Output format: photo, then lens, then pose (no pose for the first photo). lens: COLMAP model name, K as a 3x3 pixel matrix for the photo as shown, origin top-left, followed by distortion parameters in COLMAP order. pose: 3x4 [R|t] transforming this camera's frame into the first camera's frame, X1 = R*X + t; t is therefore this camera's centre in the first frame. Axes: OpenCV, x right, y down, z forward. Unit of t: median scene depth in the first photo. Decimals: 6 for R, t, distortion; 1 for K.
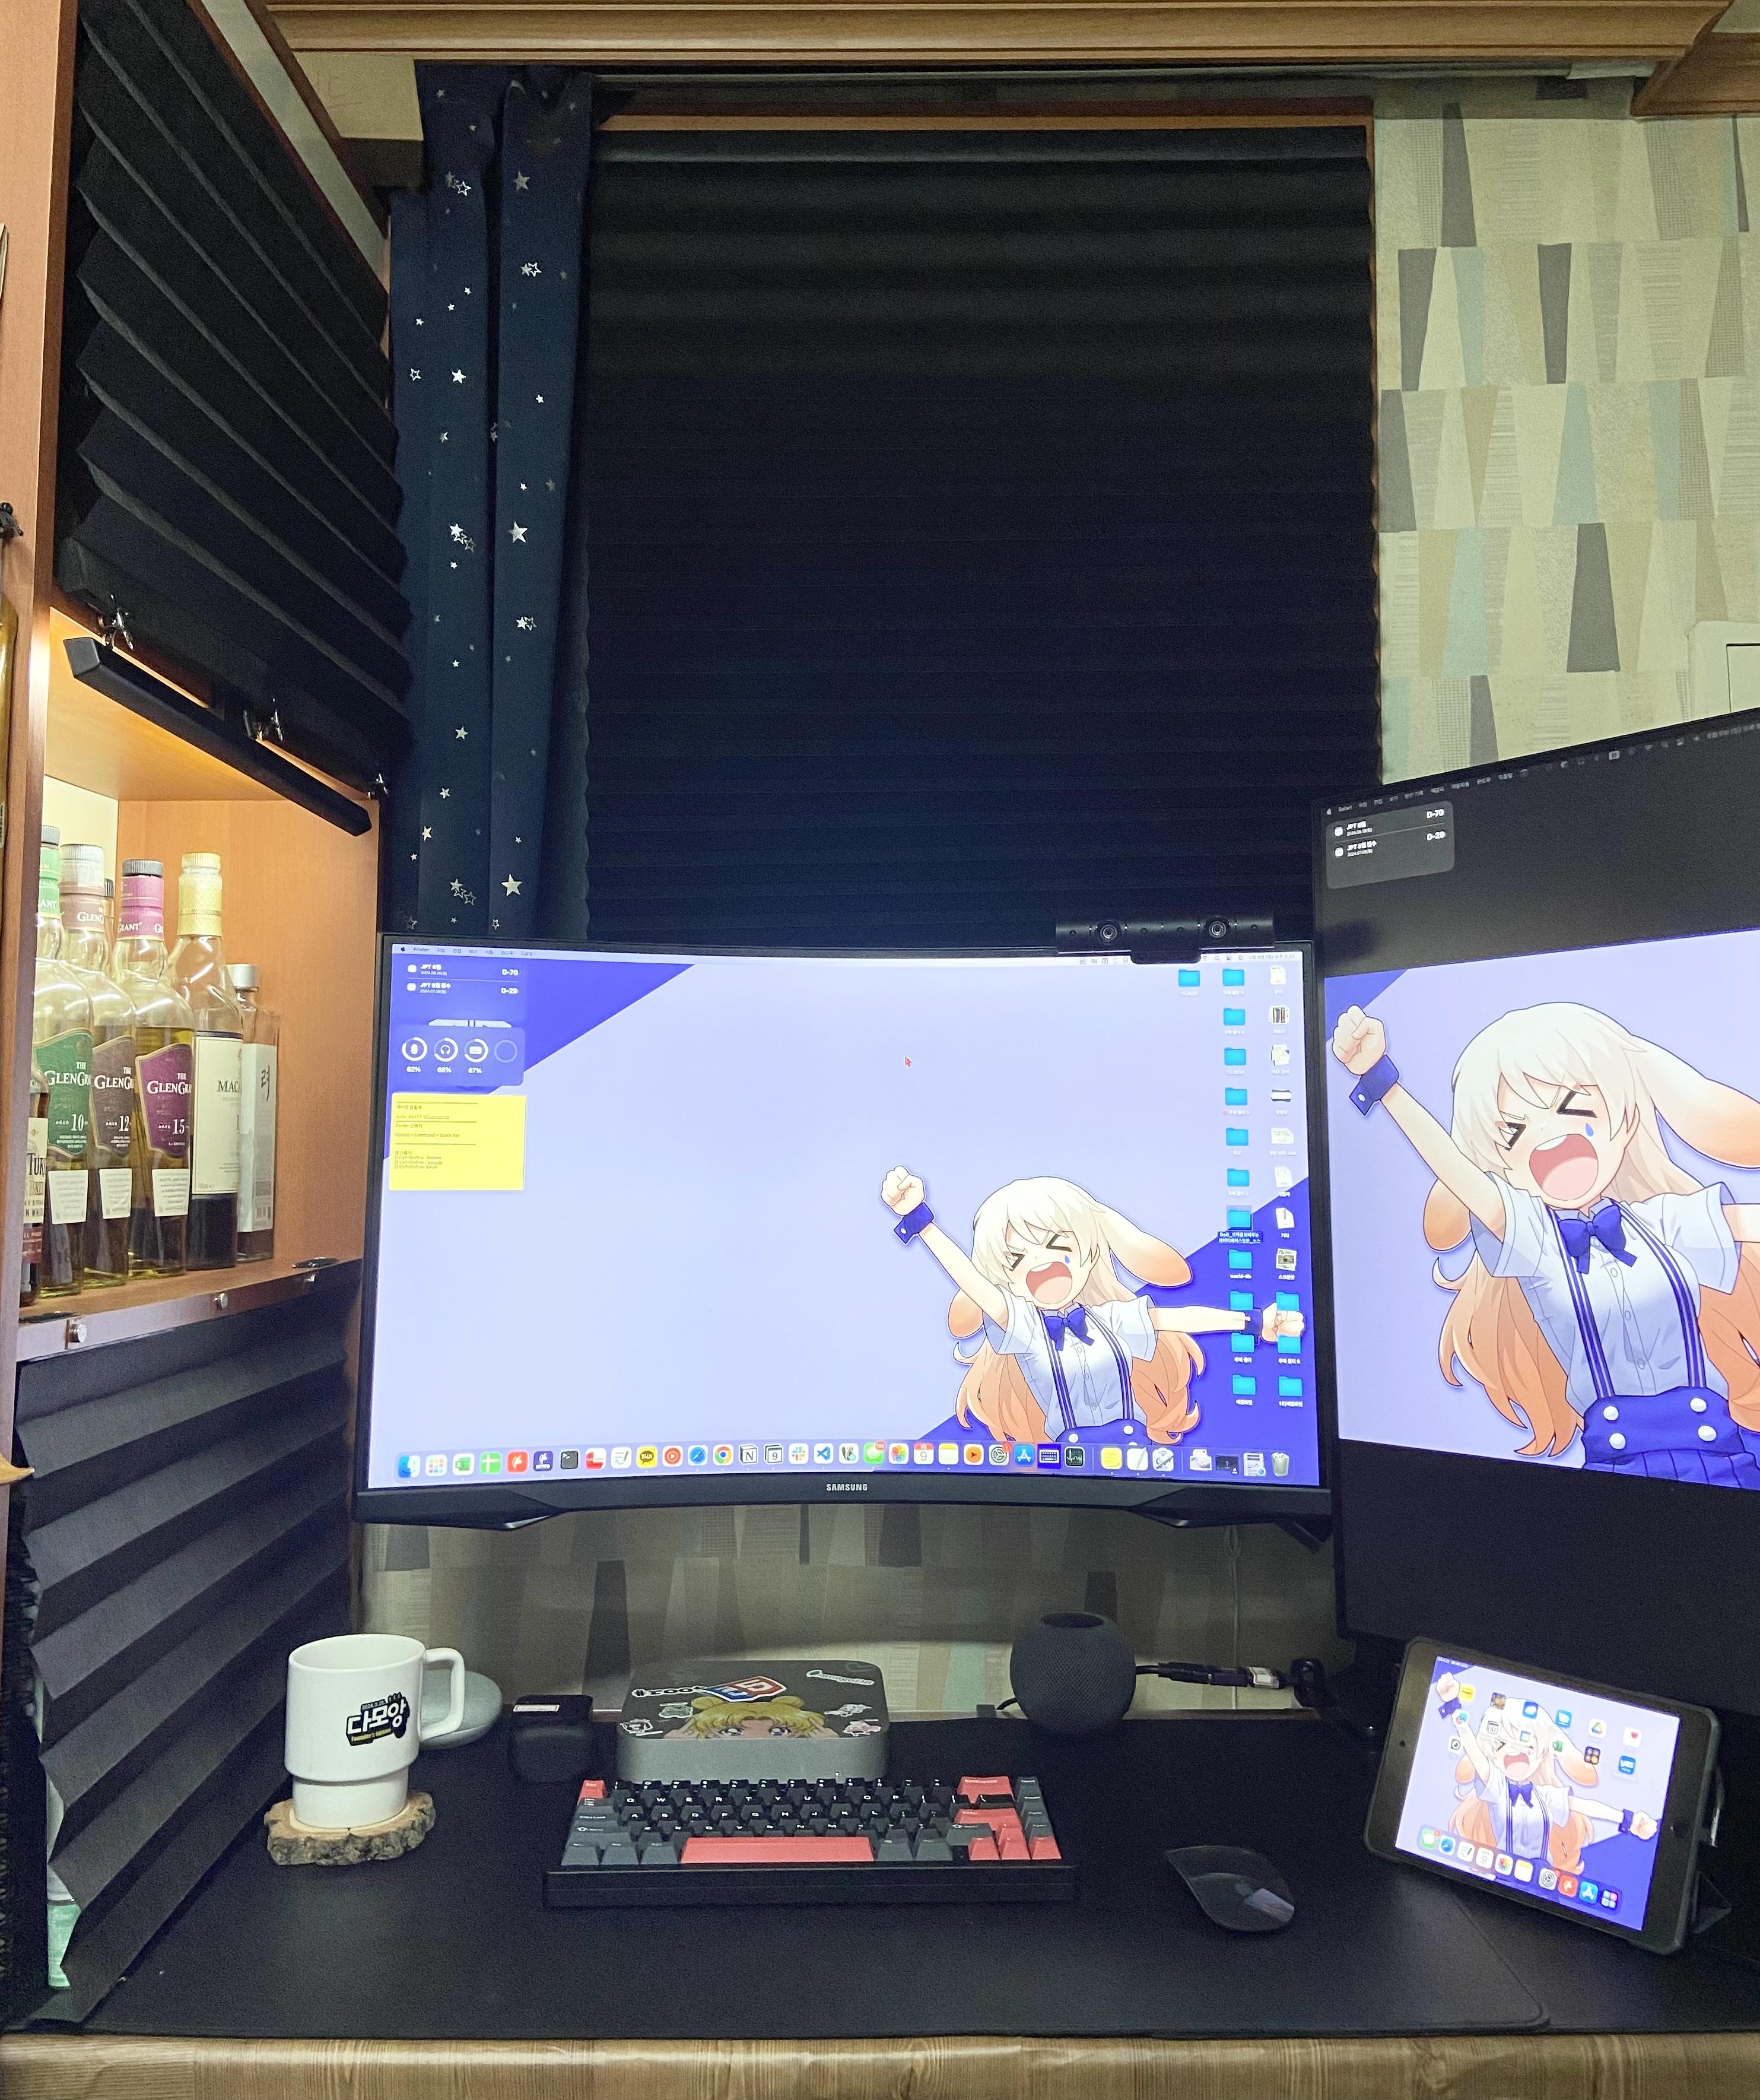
lens RADIAL K [[1557.2, 0, 867.8], [0, 1557.2, 1048.3], [0, 0, 1]] dist [0.104565, -0.117354]
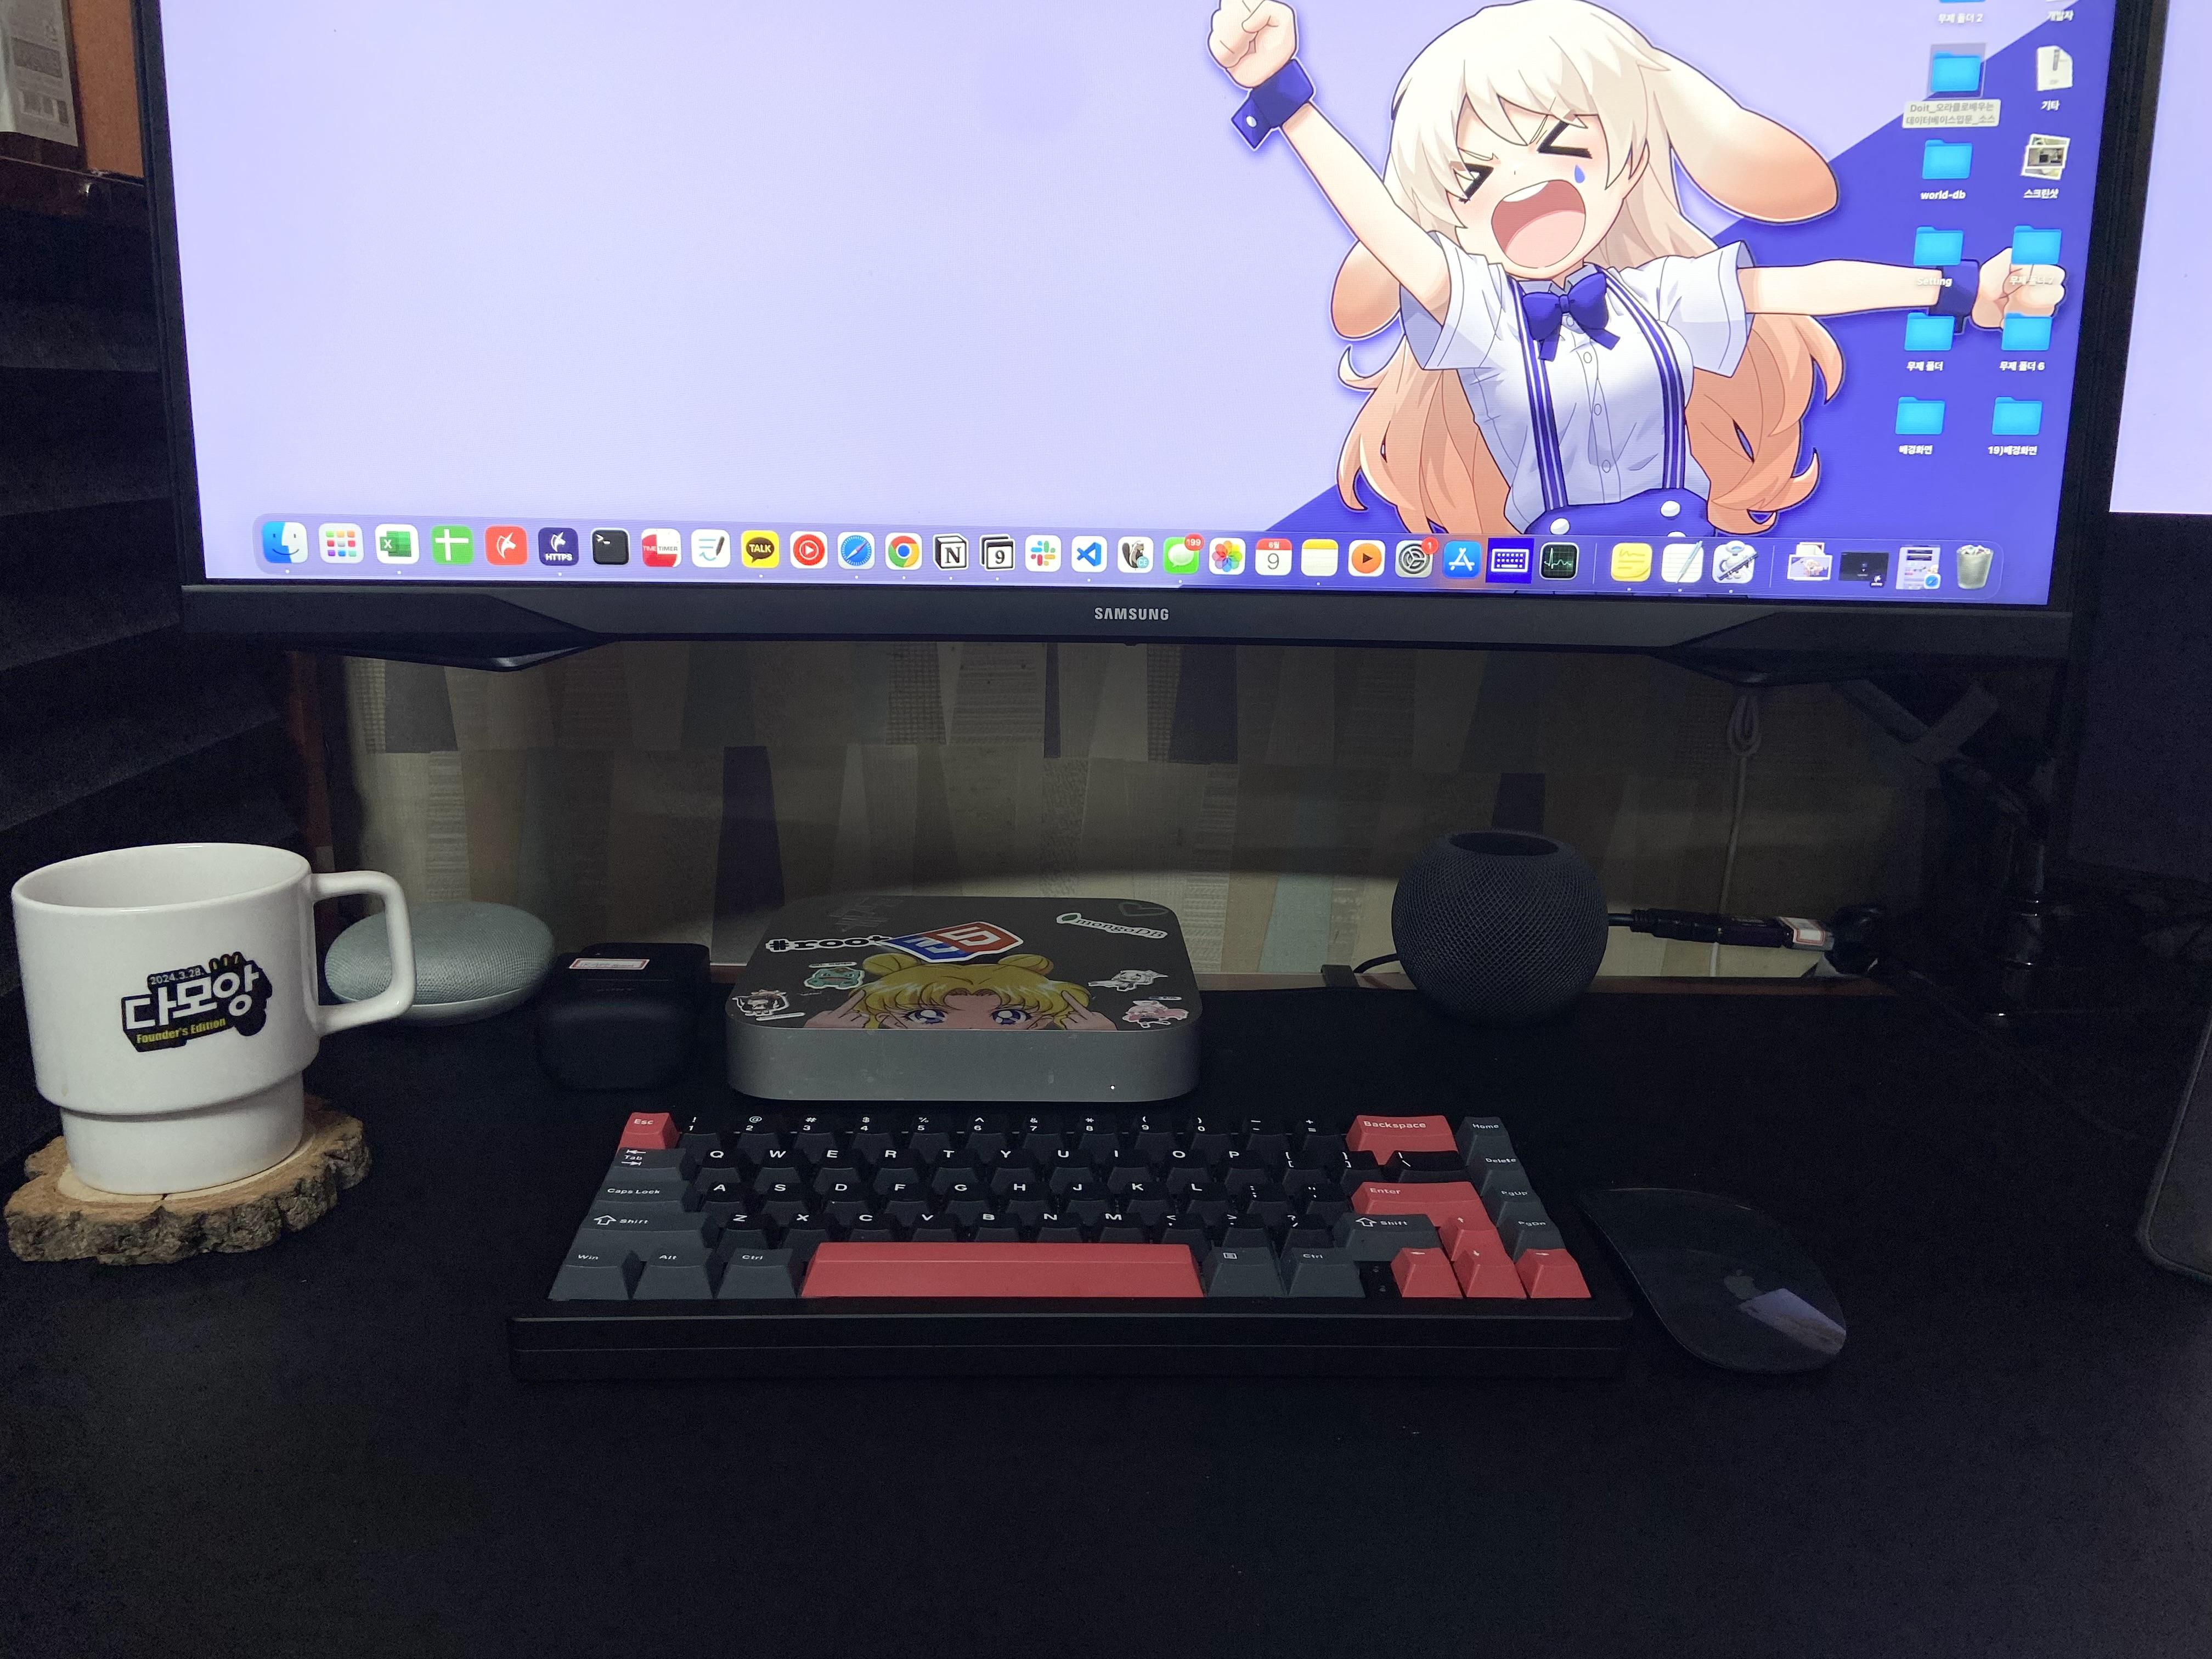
lens RADIAL K [[1718.5, 0, 1106.0], [0, 1718.5, 829.5], [0, 0, 1]] dist [0.078122, -0.000661]
pose [[0.999893, 0.014370, -0.002697, -0.019860], [-0.012655, 0.942993, 0.332571, 0.153726], [0.007322, -0.332502, 0.943074, 0.416018]]
